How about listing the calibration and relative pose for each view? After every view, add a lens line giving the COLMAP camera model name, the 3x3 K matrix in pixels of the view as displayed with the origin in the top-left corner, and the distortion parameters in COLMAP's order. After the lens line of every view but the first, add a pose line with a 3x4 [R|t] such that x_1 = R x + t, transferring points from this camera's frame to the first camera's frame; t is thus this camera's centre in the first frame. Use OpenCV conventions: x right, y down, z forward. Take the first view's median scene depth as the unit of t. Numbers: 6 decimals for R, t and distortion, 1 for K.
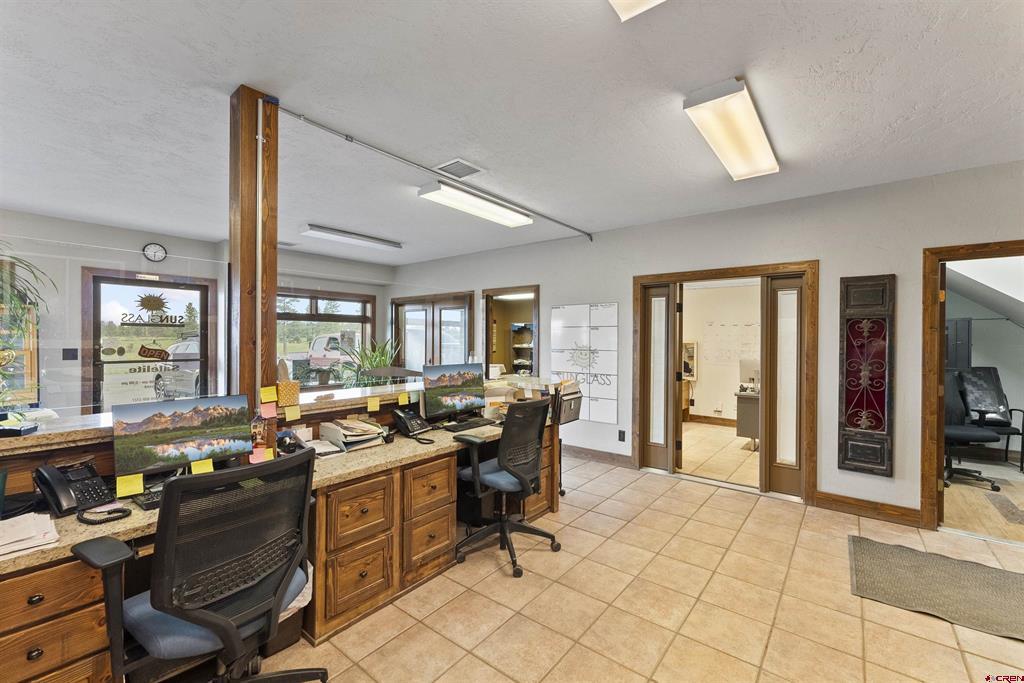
lens RADIAL K [[423.2, 0, 512.8], [0, 423.2, 337.8], [0, 0, 1]] dist [-0.000069, 0.000018]
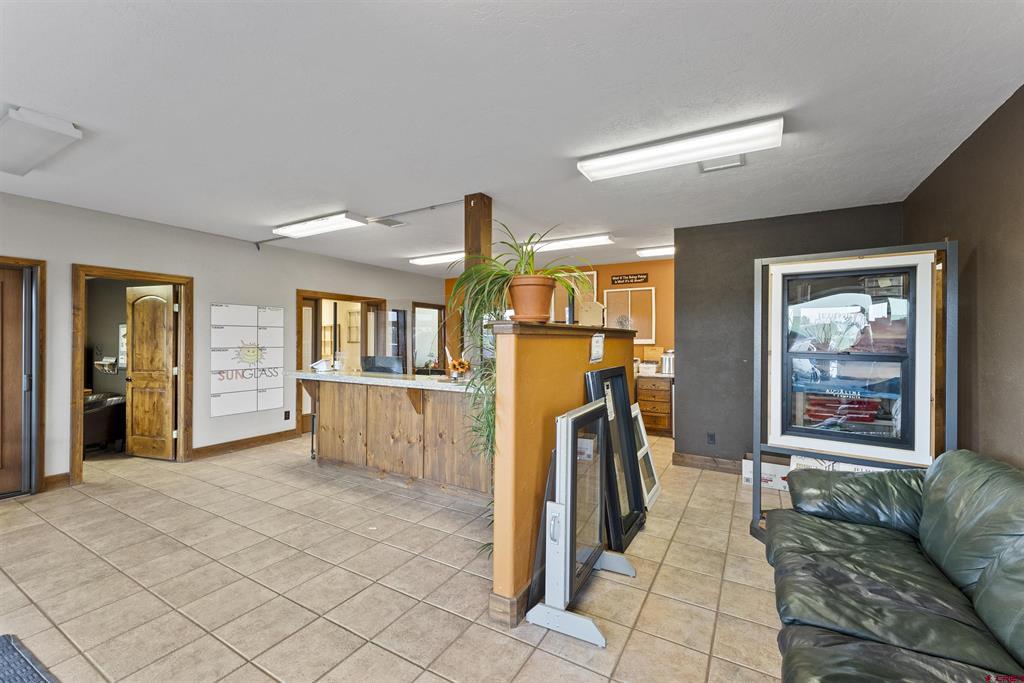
lens RADIAL K [[423.2, 0, 512.8], [0, 423.2, 340.7], [0, 0, 1]] dist [-0.000069, 0.000018]
pose [[-0.145010, -0.003434, 0.989424, -1.073158], [0.001556, 0.999992, 0.003699, 0.008516], [-0.989429, 0.002076, -0.145003, 0.524795]]
